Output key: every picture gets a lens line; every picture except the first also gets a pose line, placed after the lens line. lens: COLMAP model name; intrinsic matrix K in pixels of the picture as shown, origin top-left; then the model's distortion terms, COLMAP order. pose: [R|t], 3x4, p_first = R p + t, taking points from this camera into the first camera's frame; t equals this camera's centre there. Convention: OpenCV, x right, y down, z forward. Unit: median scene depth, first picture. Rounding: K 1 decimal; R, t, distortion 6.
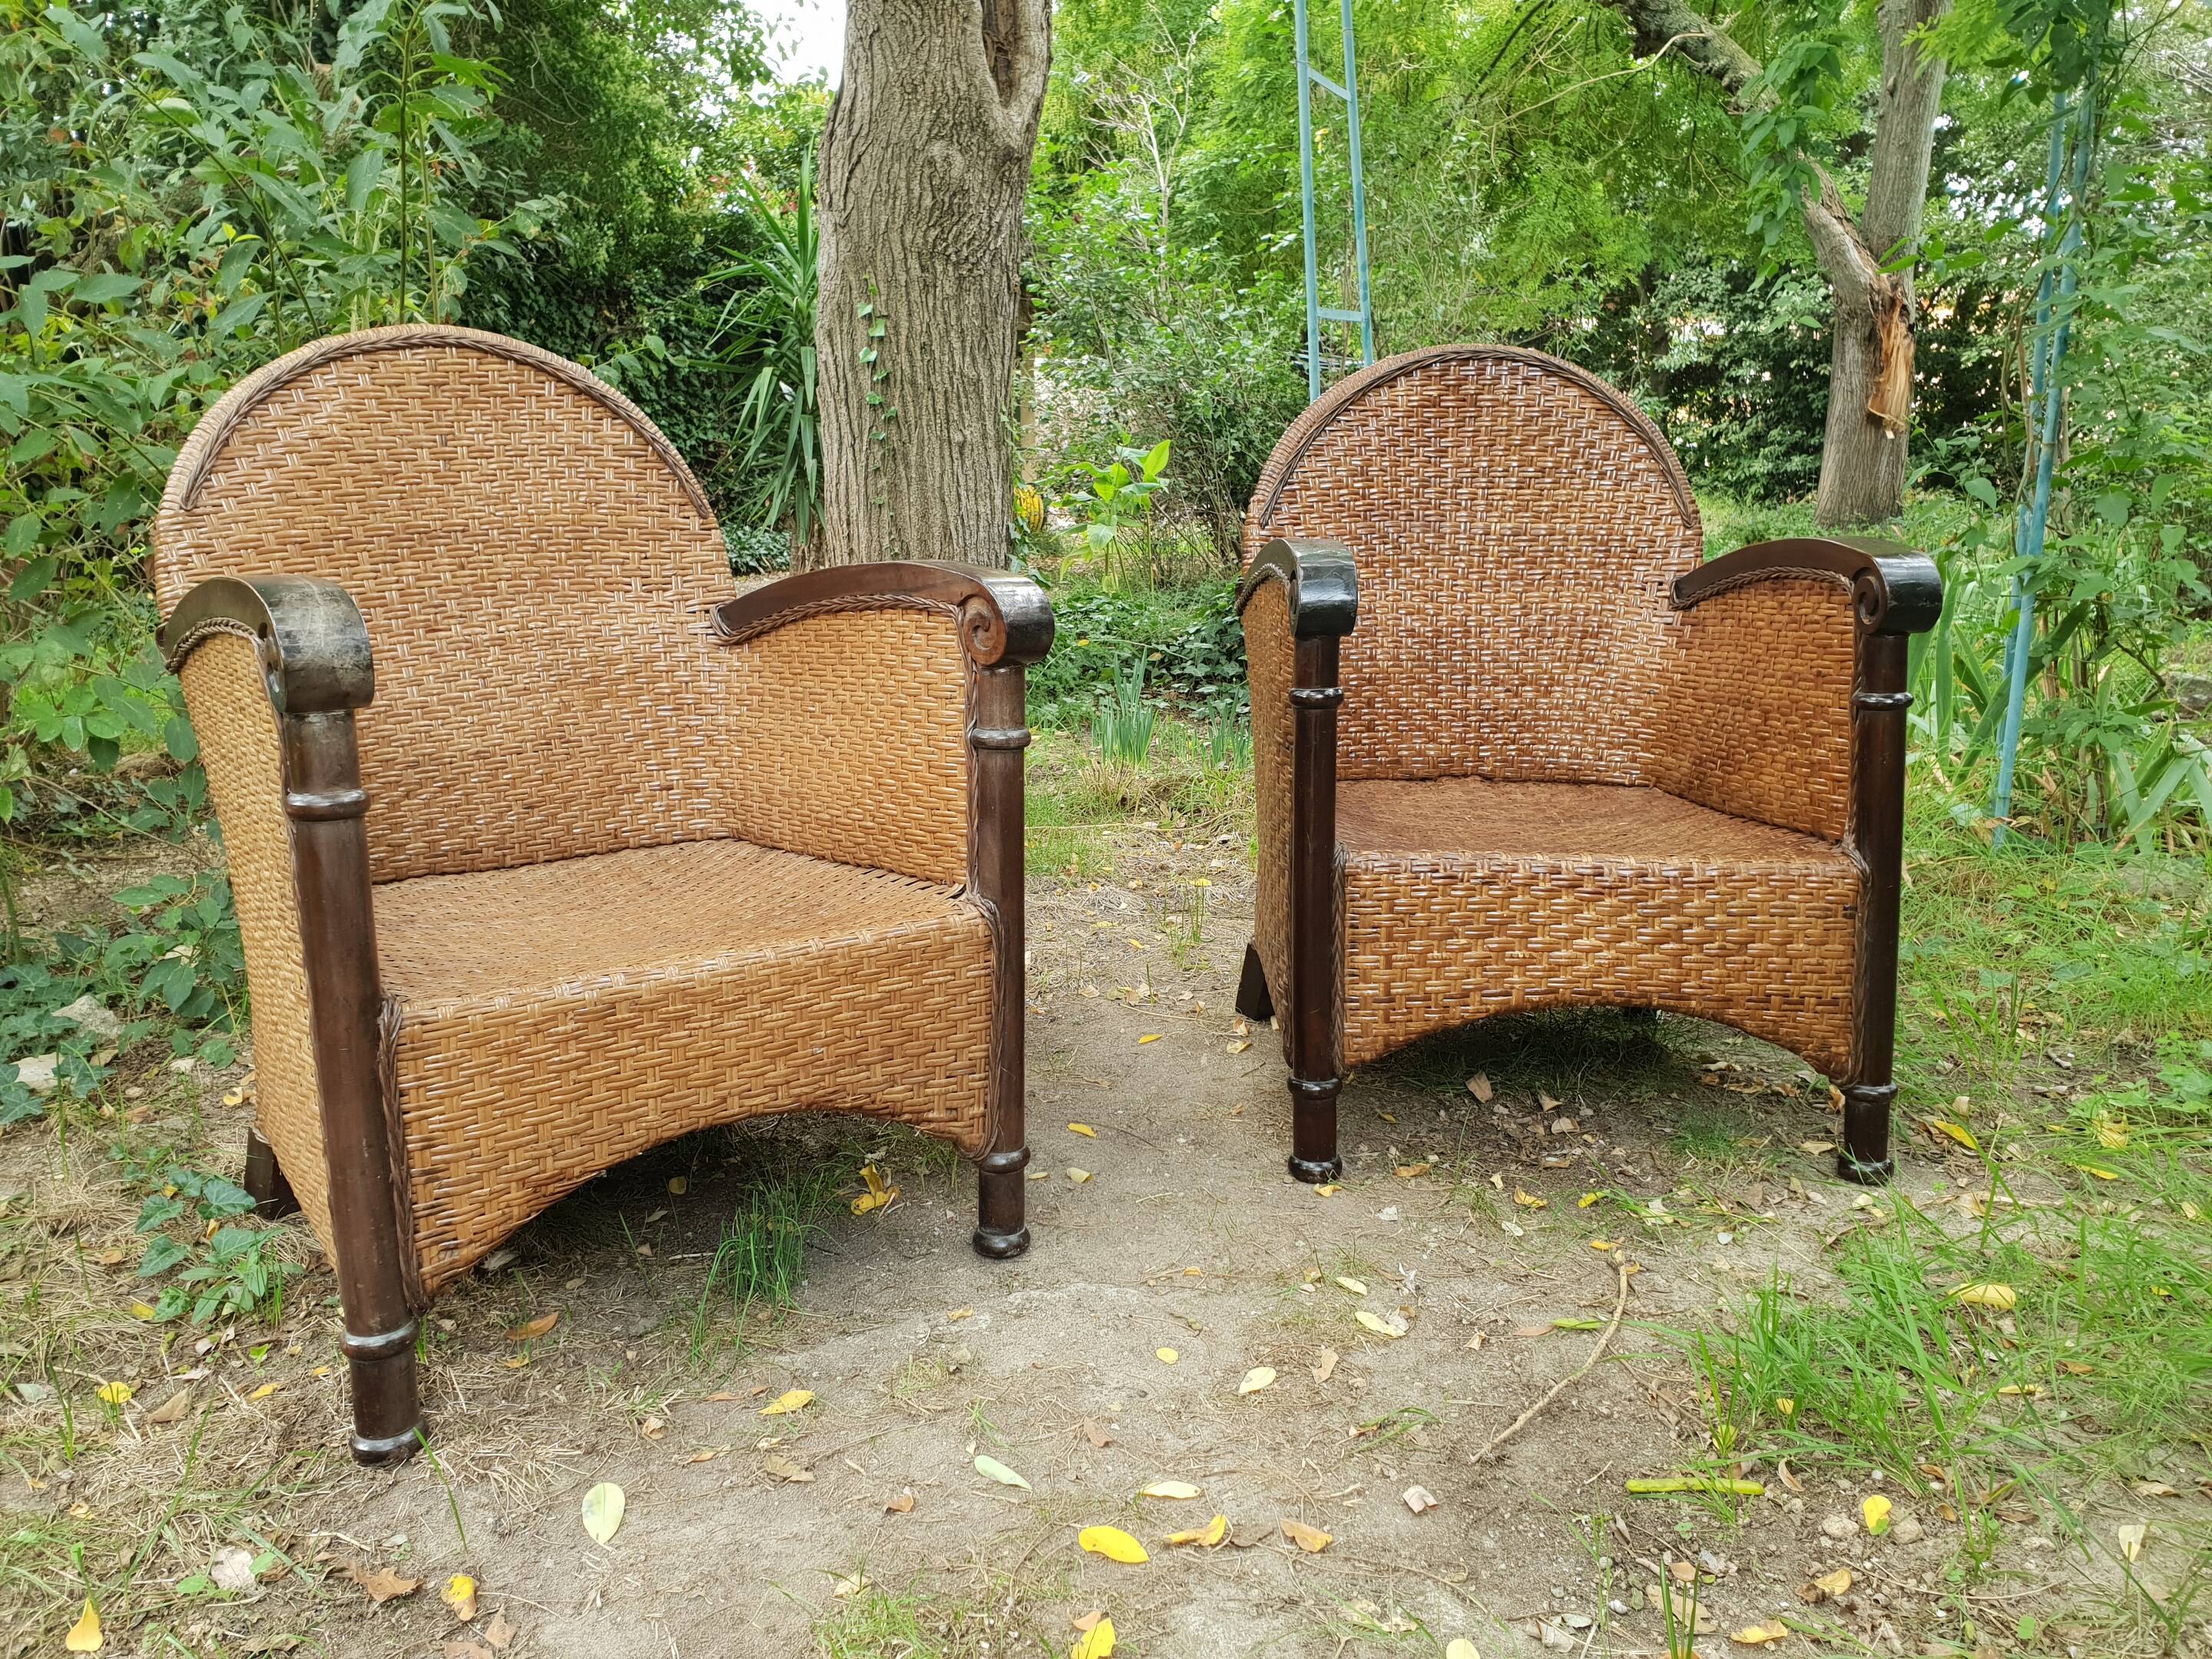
lens RADIAL K [[1723.1, 0, 1106.6], [0, 1723.1, 825.3], [0, 0, 1]] dist [0.031768, -0.001755]
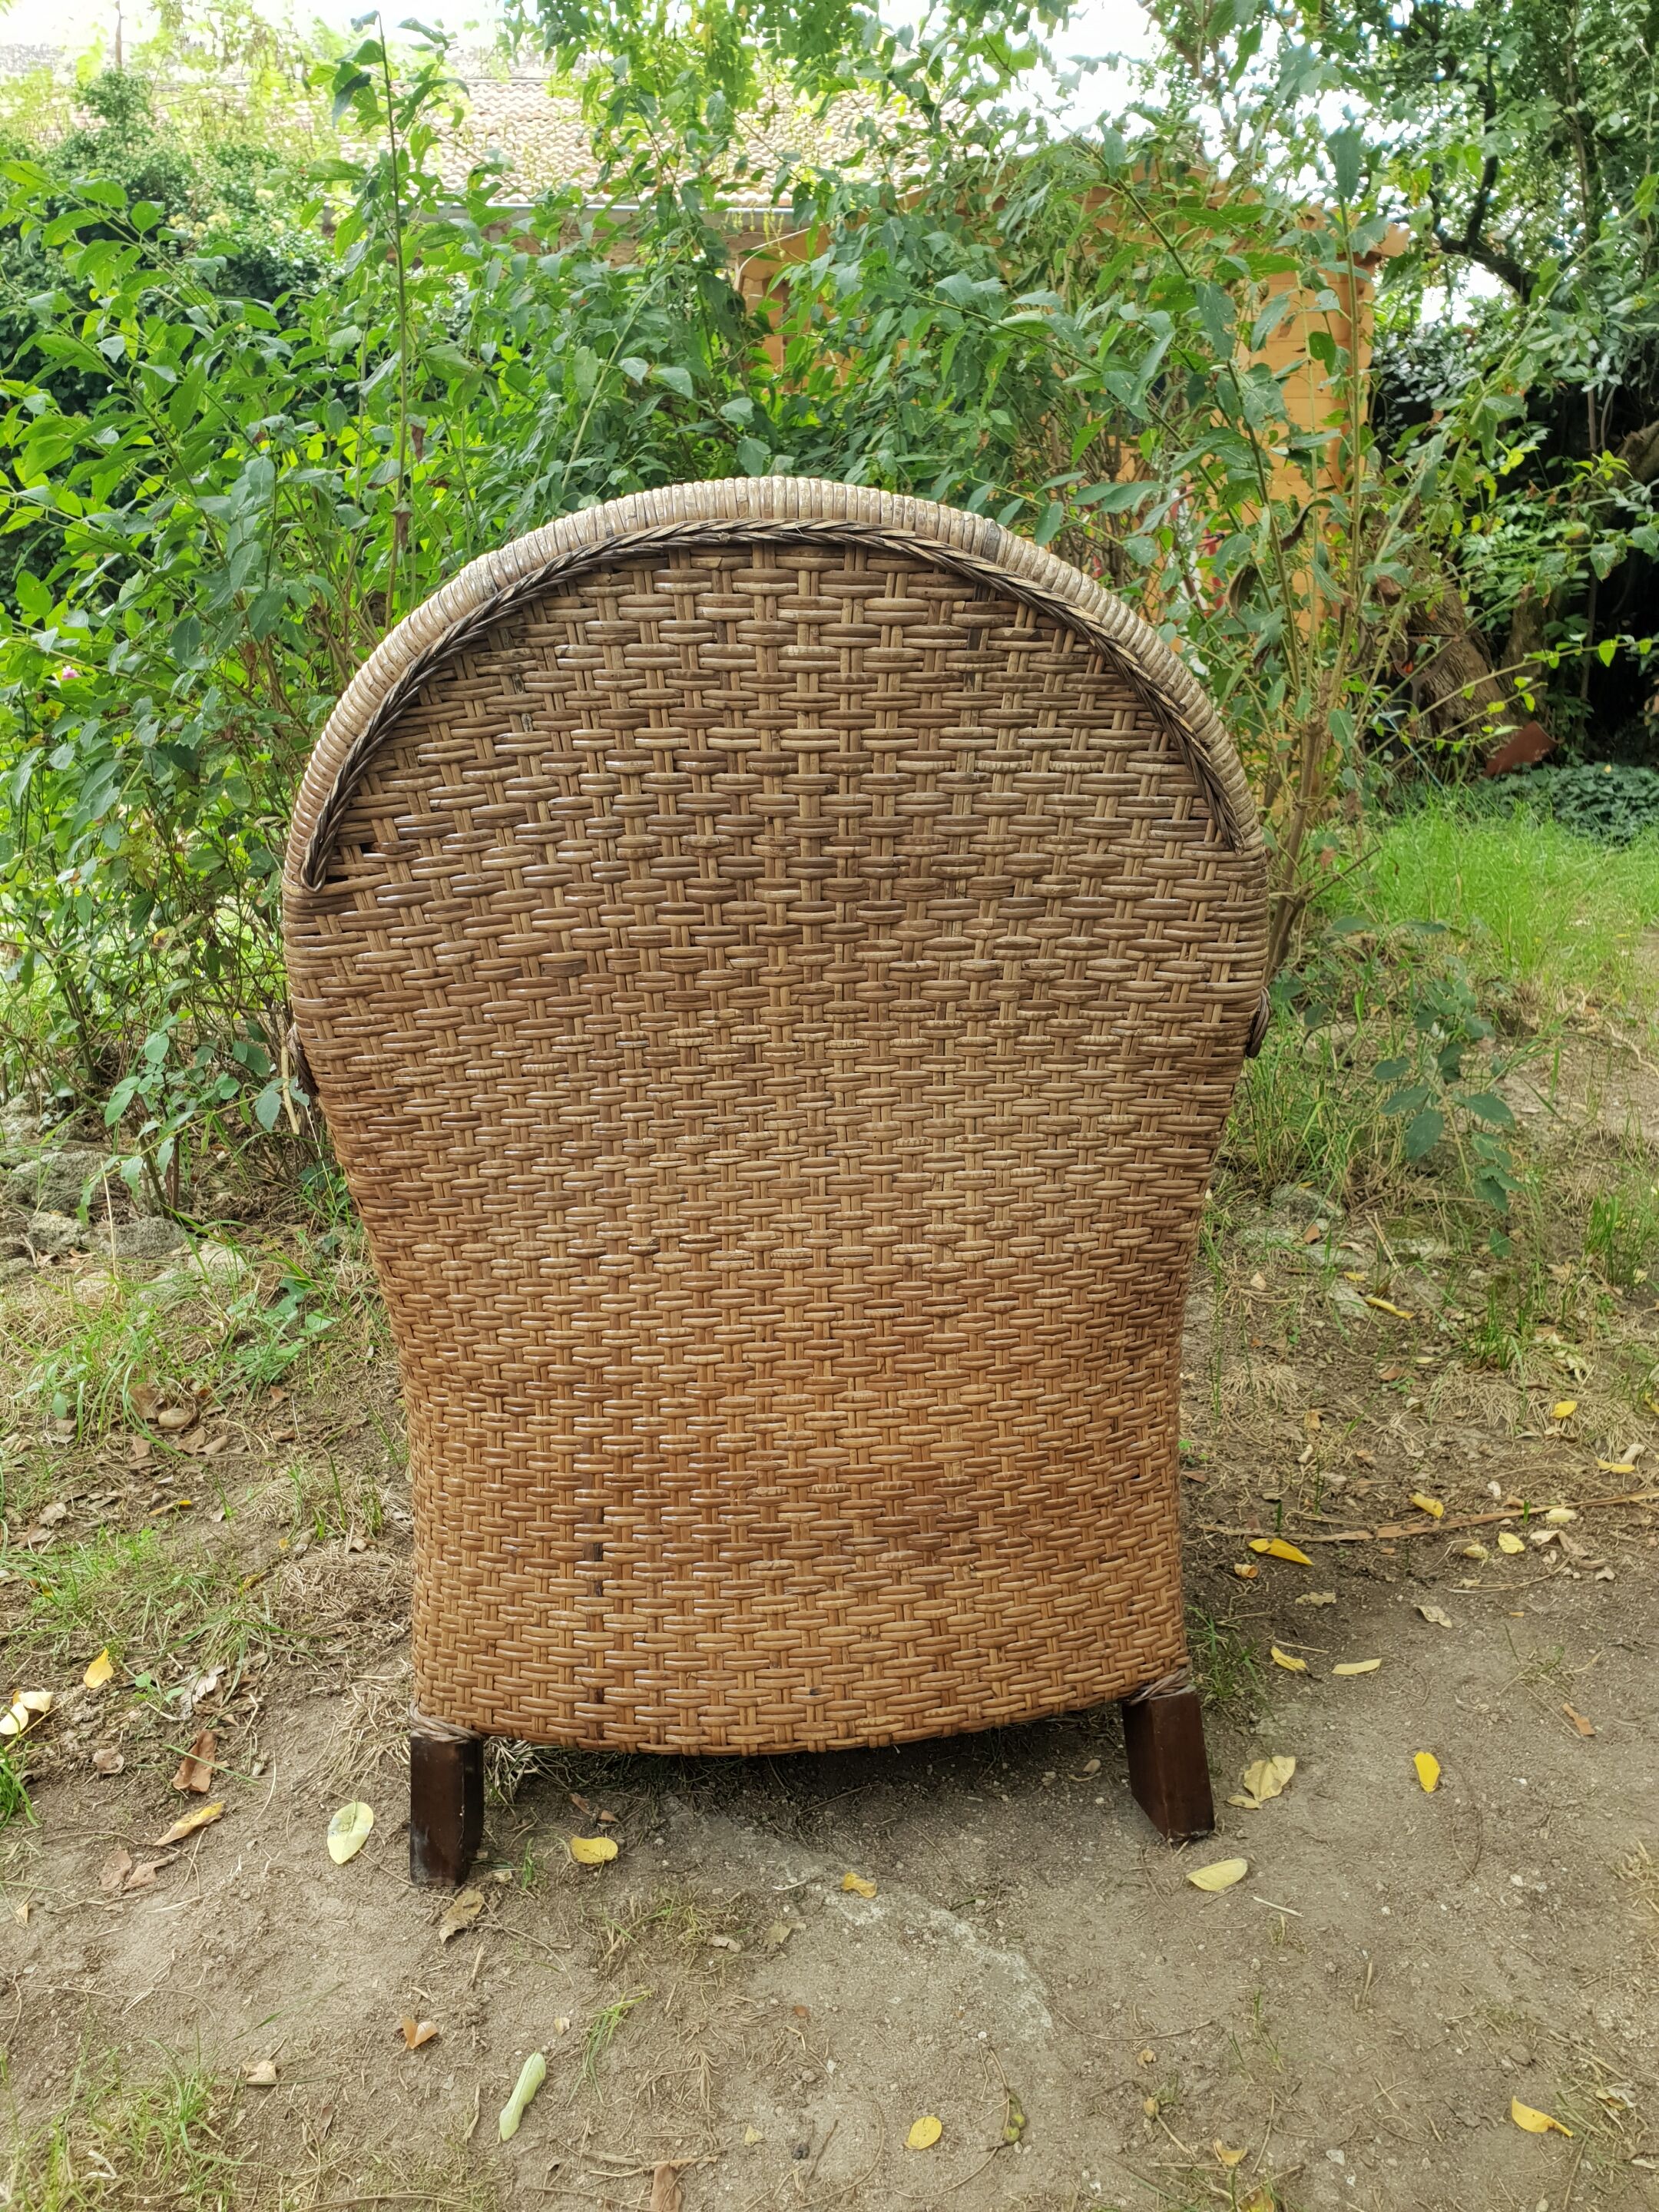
lens RADIAL K [[1734.8, 0, 851.7], [0, 1734.8, 1104.4], [0, 0, 1]] dist [0.005410, 0.037511]
pose [[0.487755, 0.233584, -0.841150, 0.397309], [-0.170299, 0.970486, 0.170749, -0.149286], [0.856209, 0.059964, 0.513139, 0.496091]]
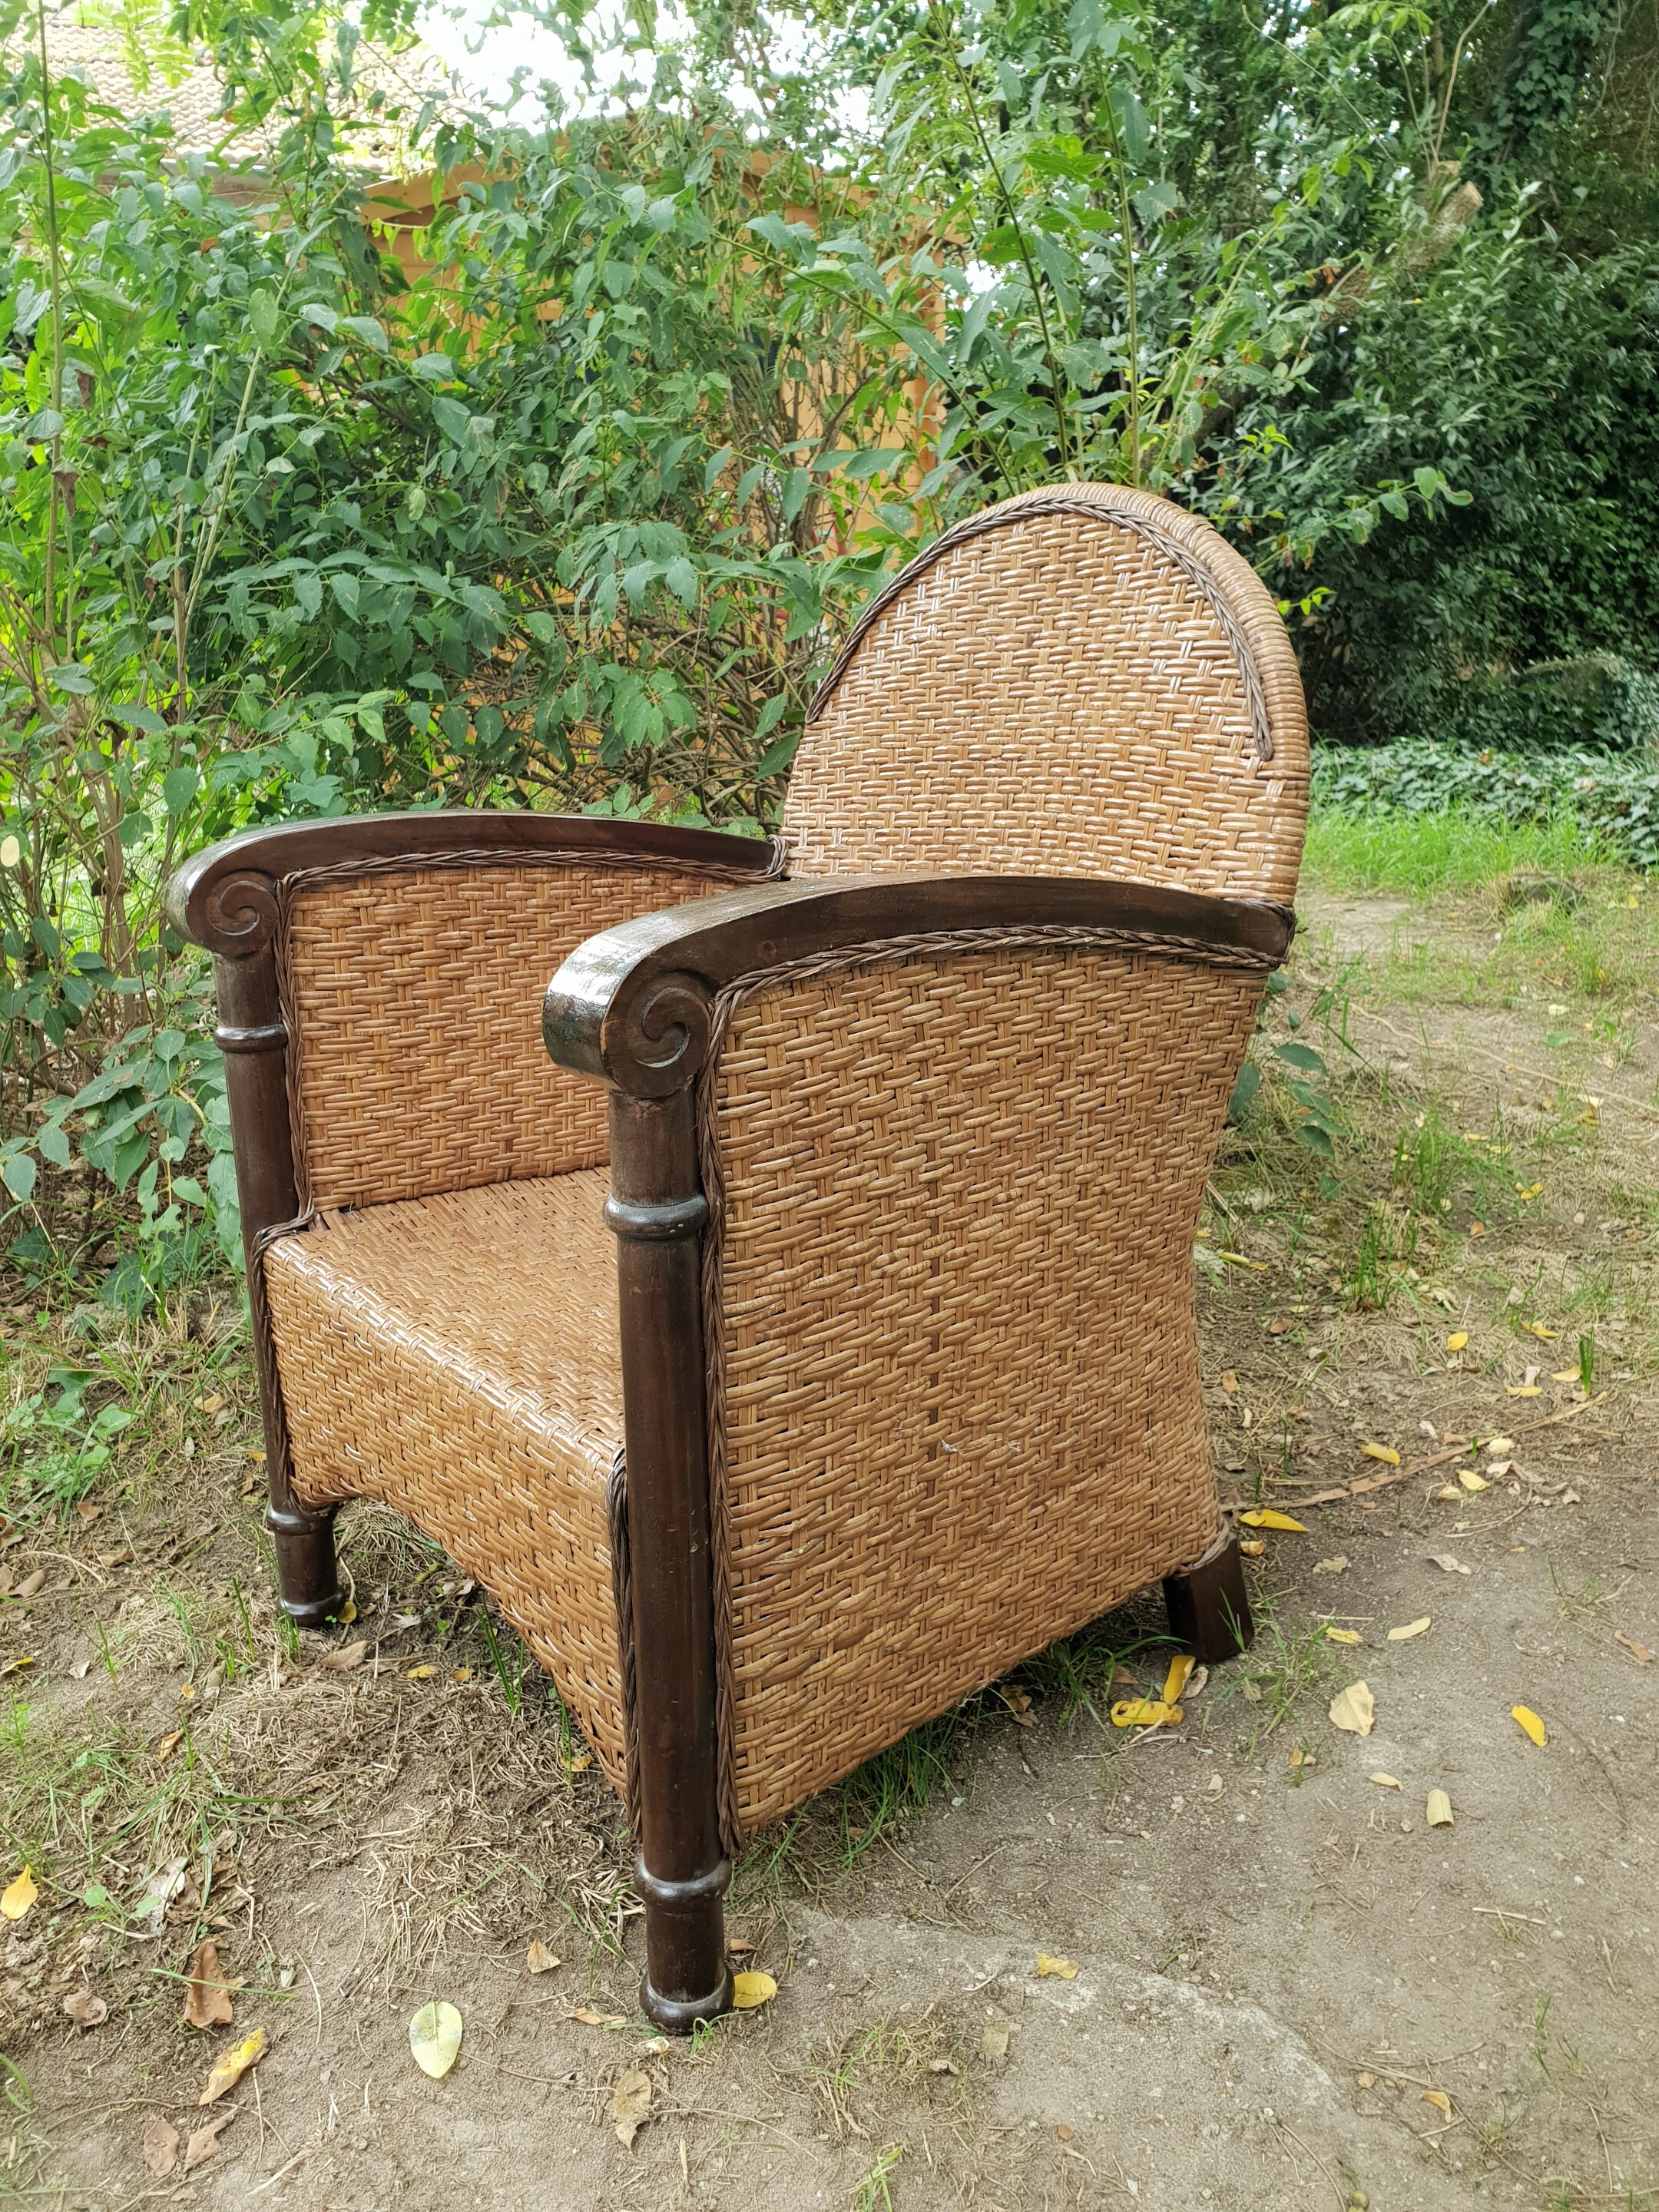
lens RADIAL K [[1734.8, 0, 845.8], [0, 1734.8, 1083.8], [0, 0, 1]] dist [0.005410, 0.037511]
pose [[0.704442, 0.179679, -0.686642, 0.223559], [-0.124652, 0.983709, 0.129532, -0.116936], [0.698730, -0.005657, 0.715363, 0.382530]]
